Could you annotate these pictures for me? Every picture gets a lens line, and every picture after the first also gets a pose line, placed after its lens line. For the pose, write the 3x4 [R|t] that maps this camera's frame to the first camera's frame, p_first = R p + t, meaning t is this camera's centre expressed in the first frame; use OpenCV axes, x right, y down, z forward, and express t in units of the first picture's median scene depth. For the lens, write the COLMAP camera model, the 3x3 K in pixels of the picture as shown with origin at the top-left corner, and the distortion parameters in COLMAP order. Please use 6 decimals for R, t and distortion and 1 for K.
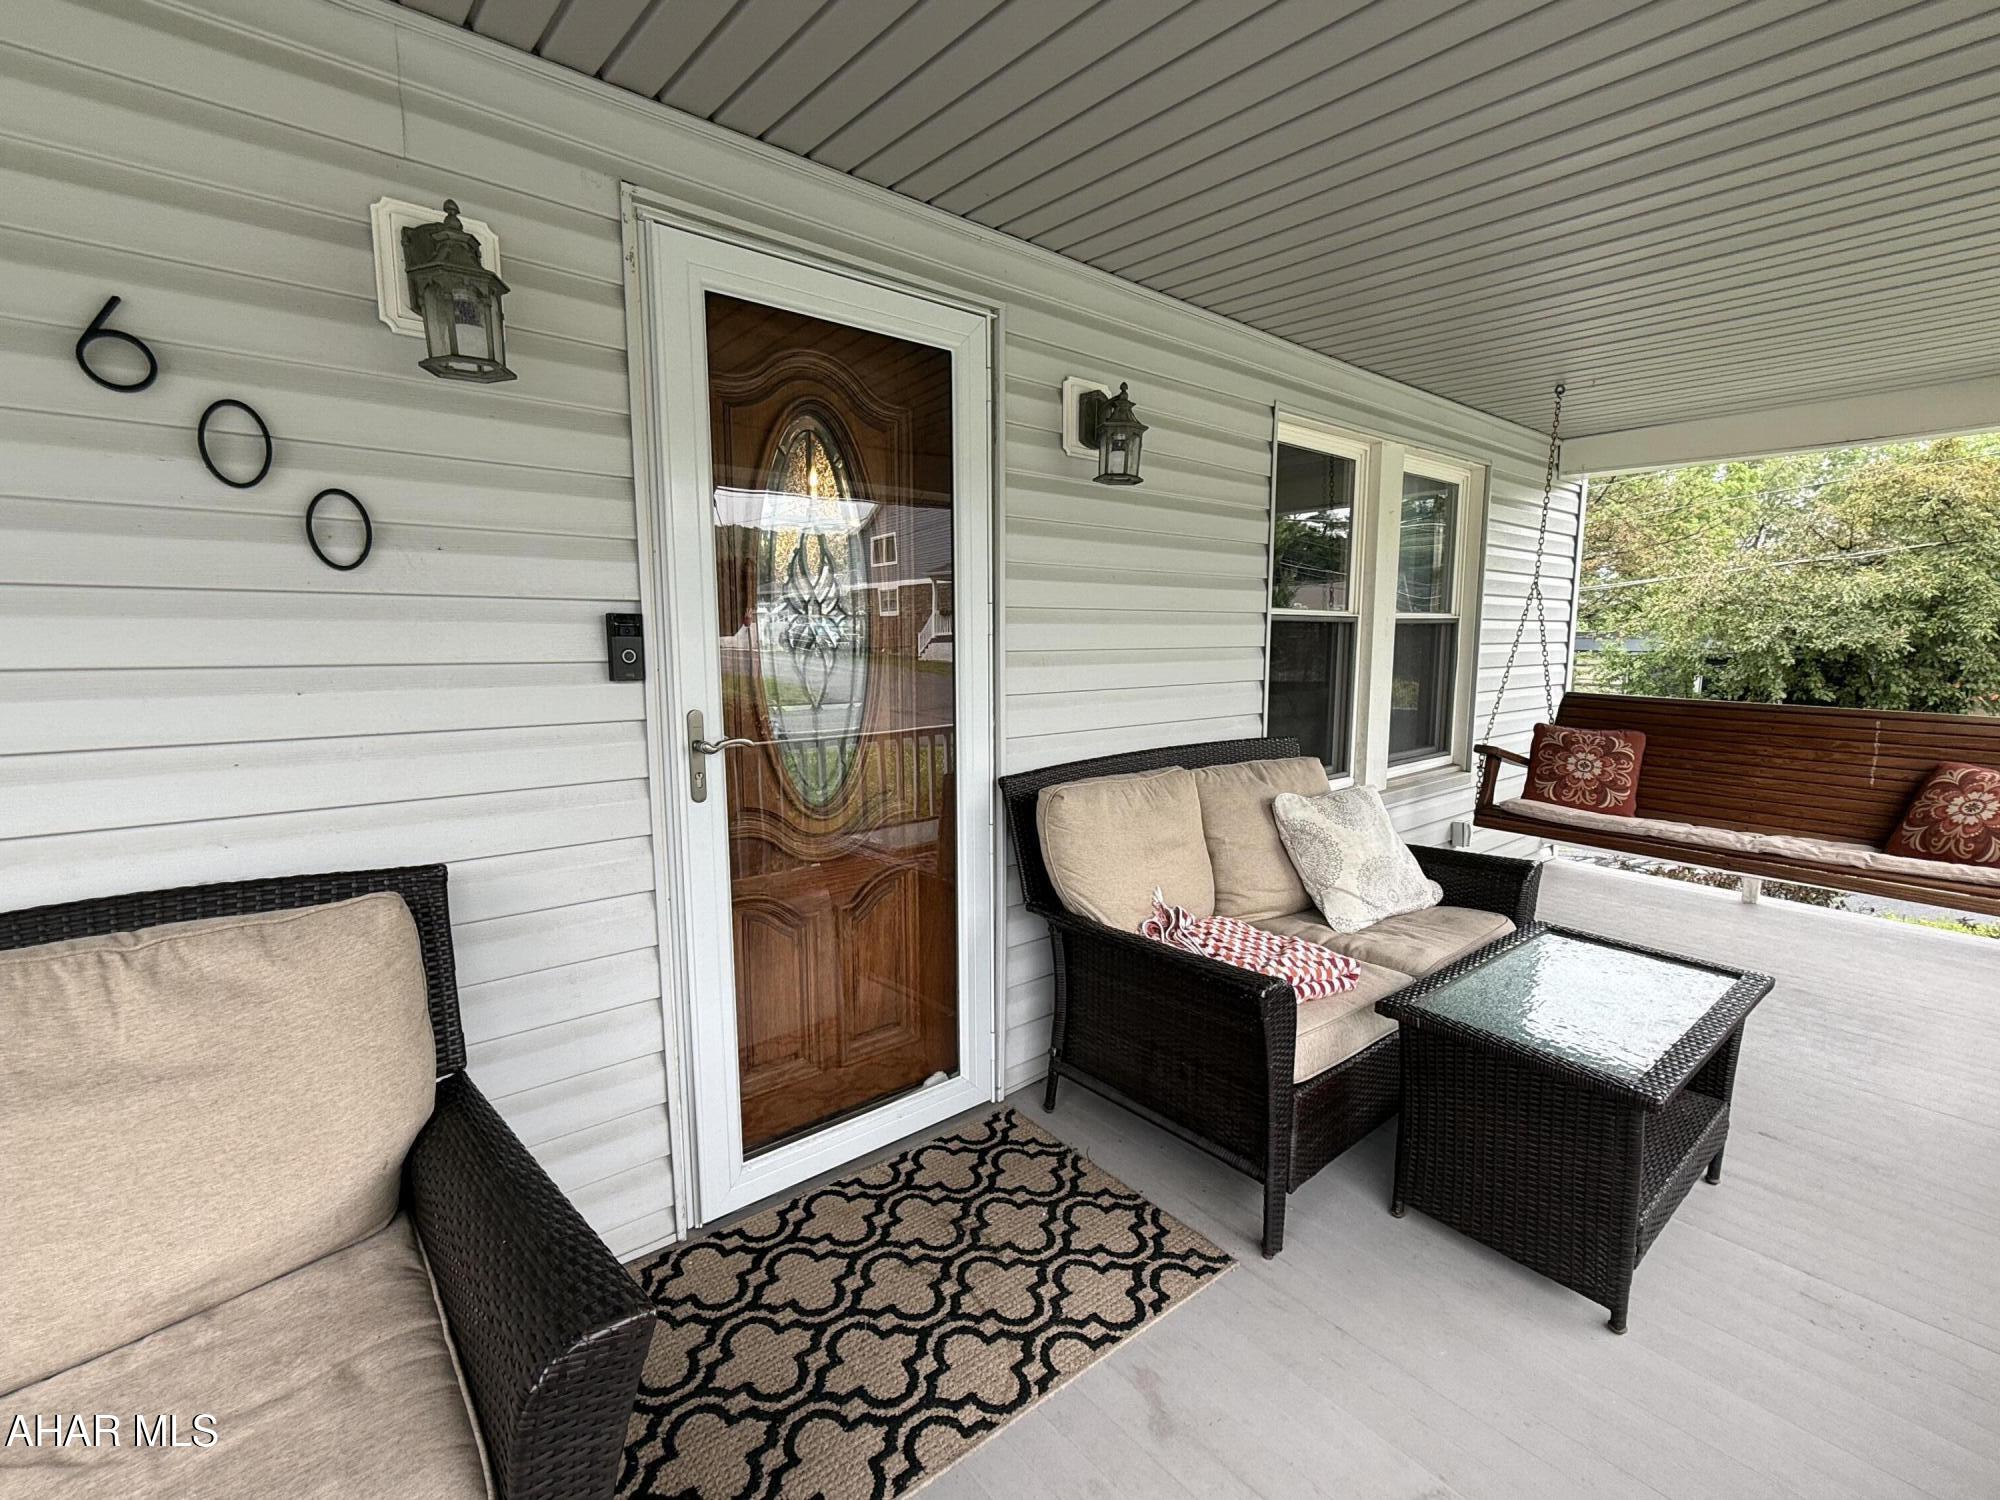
lens RADIAL K [[860.5, 0, 1001.7], [0, 860.5, 753.5], [0, 0, 1]] dist [0.000933, -0.000023]
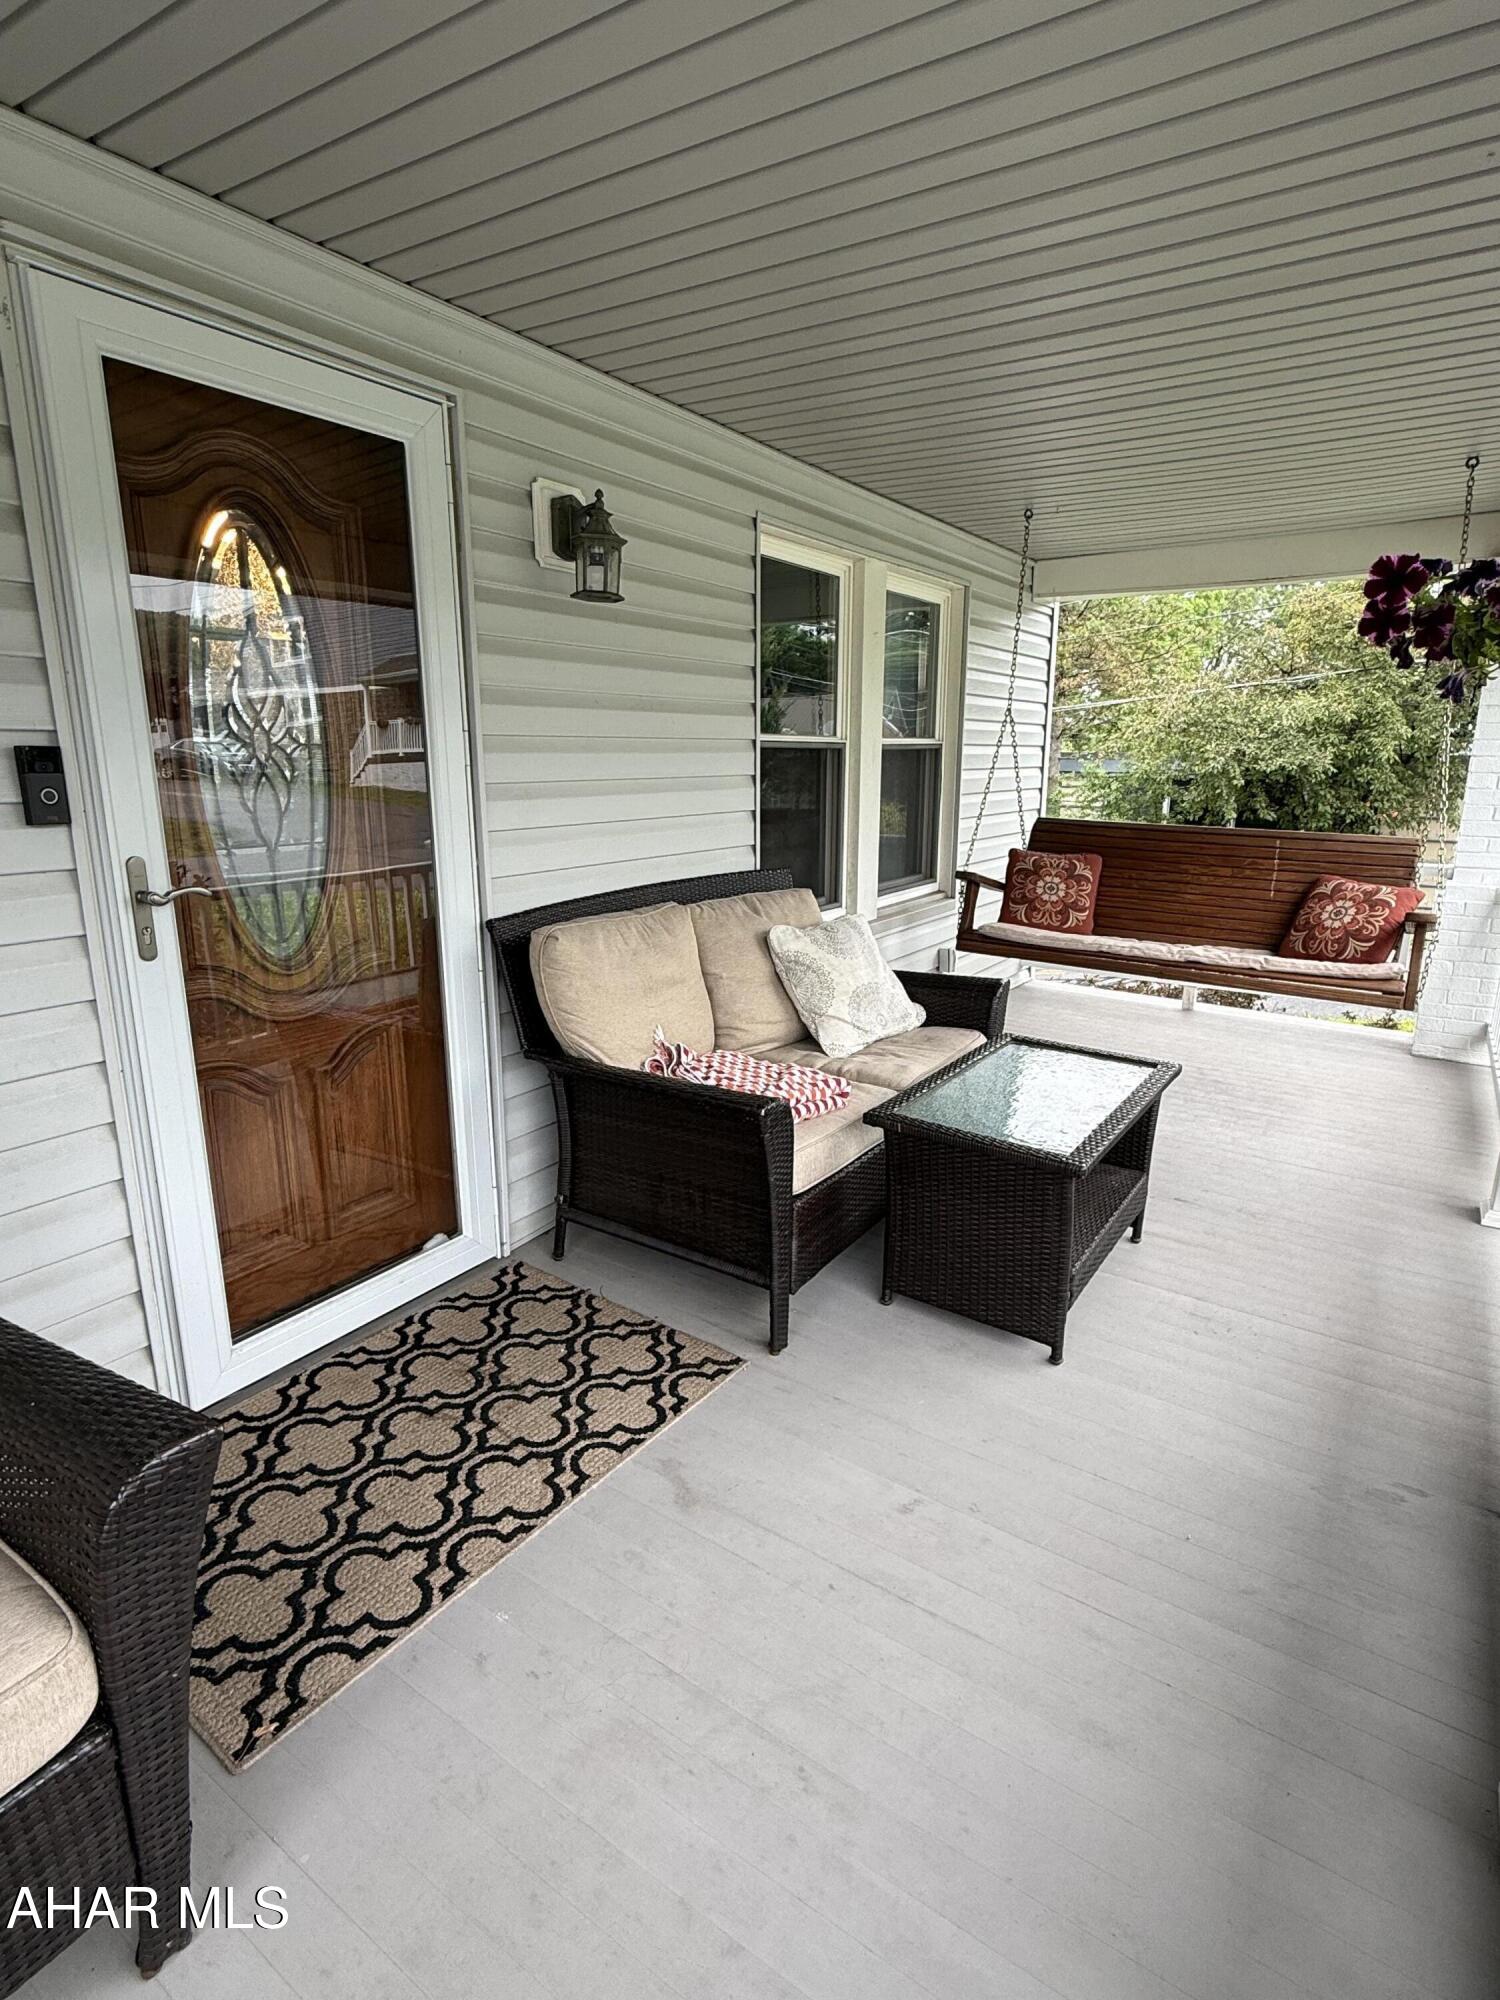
lens RADIAL K [[1060.2, 0, 759.0], [0, 1060.2, 958.9], [0, 0, 1]] dist [-0.002756, -0.000362]
pose [[0.956736, -0.051233, 0.286412, -0.049770], [0.033481, 0.997222, 0.066543, 0.002426], [-0.289026, -0.054075, 0.955793, -0.181655]]
